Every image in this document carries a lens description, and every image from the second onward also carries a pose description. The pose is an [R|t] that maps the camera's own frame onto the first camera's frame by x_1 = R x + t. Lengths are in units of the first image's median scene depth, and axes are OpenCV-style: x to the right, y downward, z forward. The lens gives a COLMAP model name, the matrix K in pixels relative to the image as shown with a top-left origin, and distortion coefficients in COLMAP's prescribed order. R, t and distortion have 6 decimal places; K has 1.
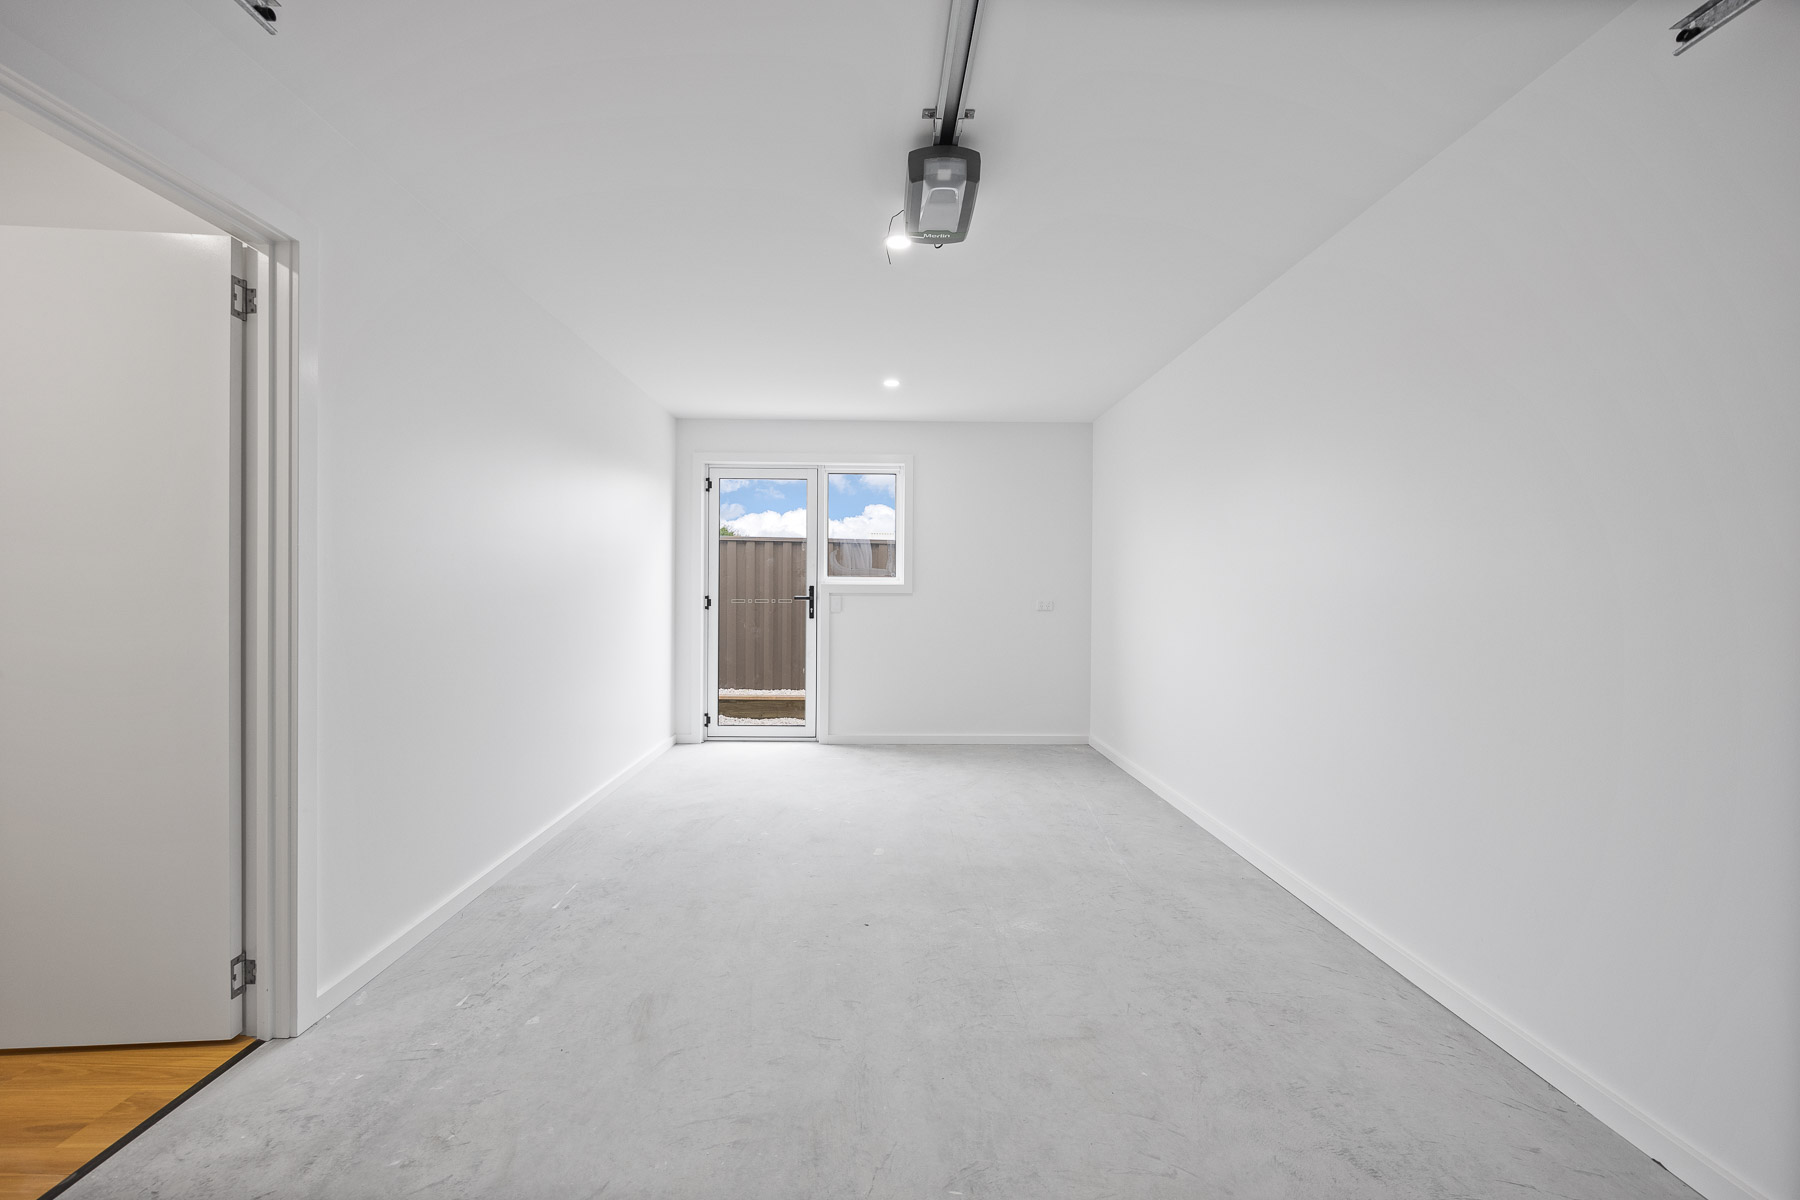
lens RADIAL K [[718.7, 0, 902.4], [0, 718.7, 593.1], [0, 0, 1]] dist [-0.005764, 0.000964]
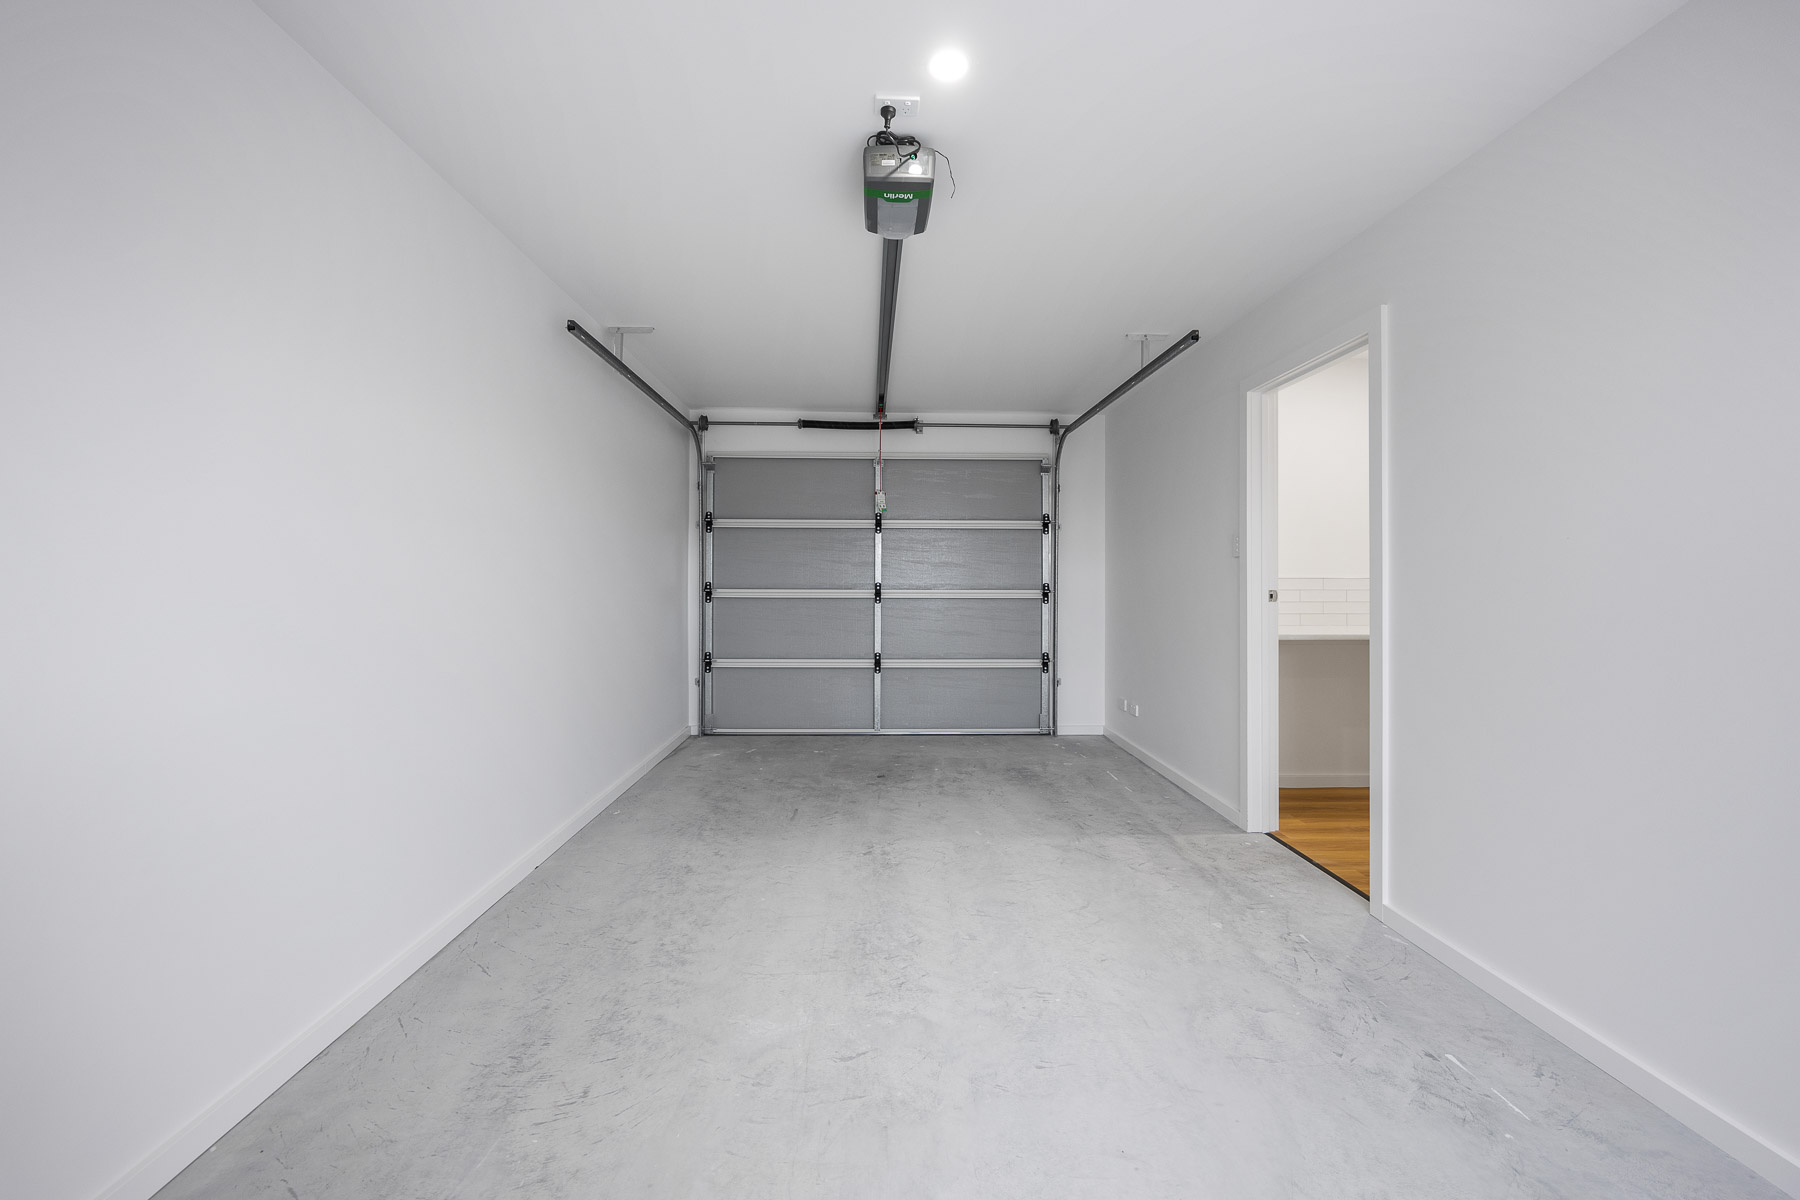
lens RADIAL K [[718.7, 0, 899.4], [0, 718.7, 588.8], [0, 0, 1]] dist [-0.005764, 0.000964]
pose [[-0.999941, -0.010530, 0.002822, 0.047766], [-0.010479, 0.999794, 0.017392, -0.010849], [-0.003004, 0.017362, -0.999845, 2.253295]]
